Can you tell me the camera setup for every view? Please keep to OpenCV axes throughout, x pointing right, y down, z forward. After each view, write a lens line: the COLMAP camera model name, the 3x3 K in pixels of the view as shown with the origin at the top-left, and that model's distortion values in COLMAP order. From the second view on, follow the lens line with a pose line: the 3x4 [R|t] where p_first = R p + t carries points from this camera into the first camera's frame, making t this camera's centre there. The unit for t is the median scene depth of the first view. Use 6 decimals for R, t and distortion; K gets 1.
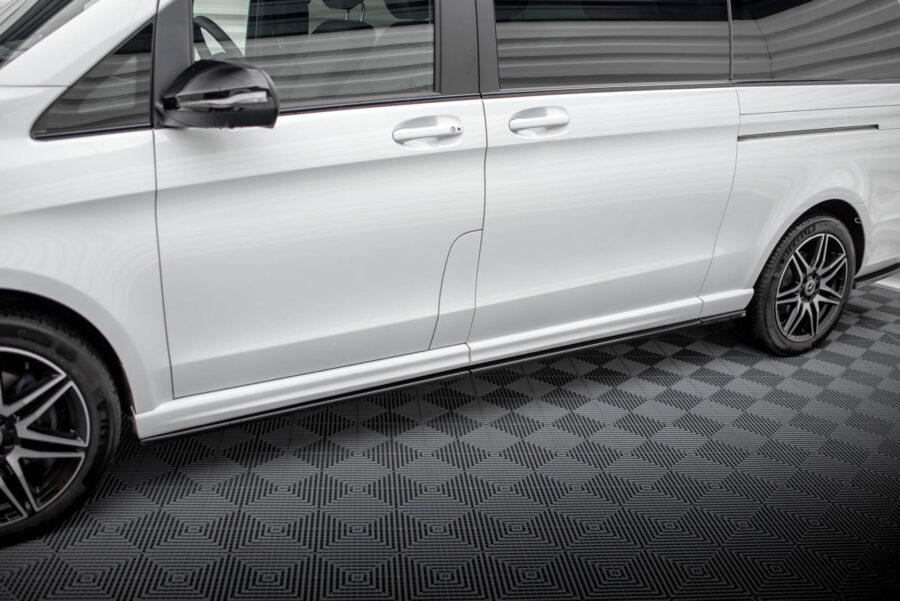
lens RADIAL K [[923.5, 0, 452.4], [0, 923.5, 344.6], [0, 0, 1]] dist [-0.051480, 0.006184]
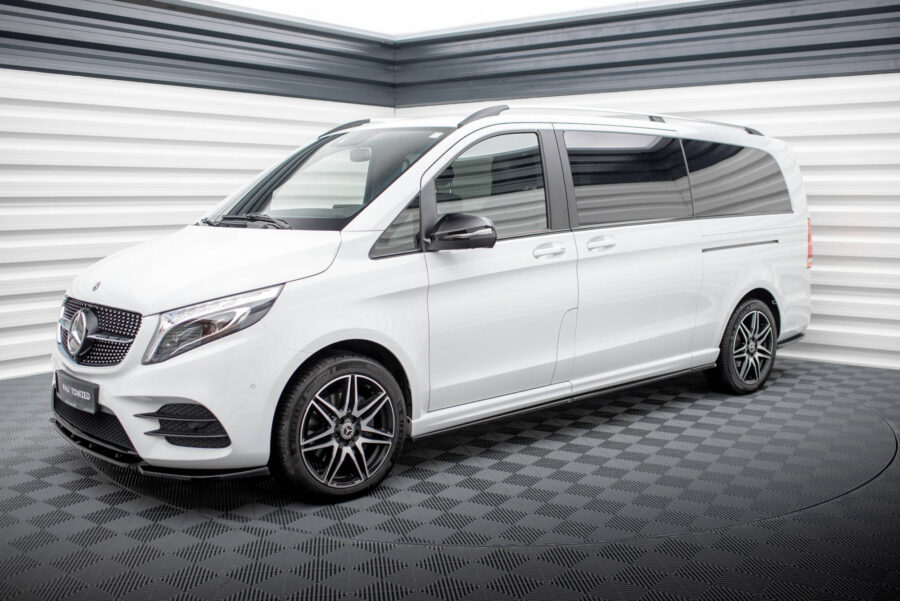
lens RADIAL K [[915.7, 0, 450.0], [0, 915.7, 300.5], [0, 0, 1]] dist [-0.019031, -0.002684]
pose [[0.988526, -0.061058, 0.138160, -0.351494], [0.089790, 0.973044, -0.212422, 0.159734], [-0.121466, 0.222391, 0.967362, -0.474327]]
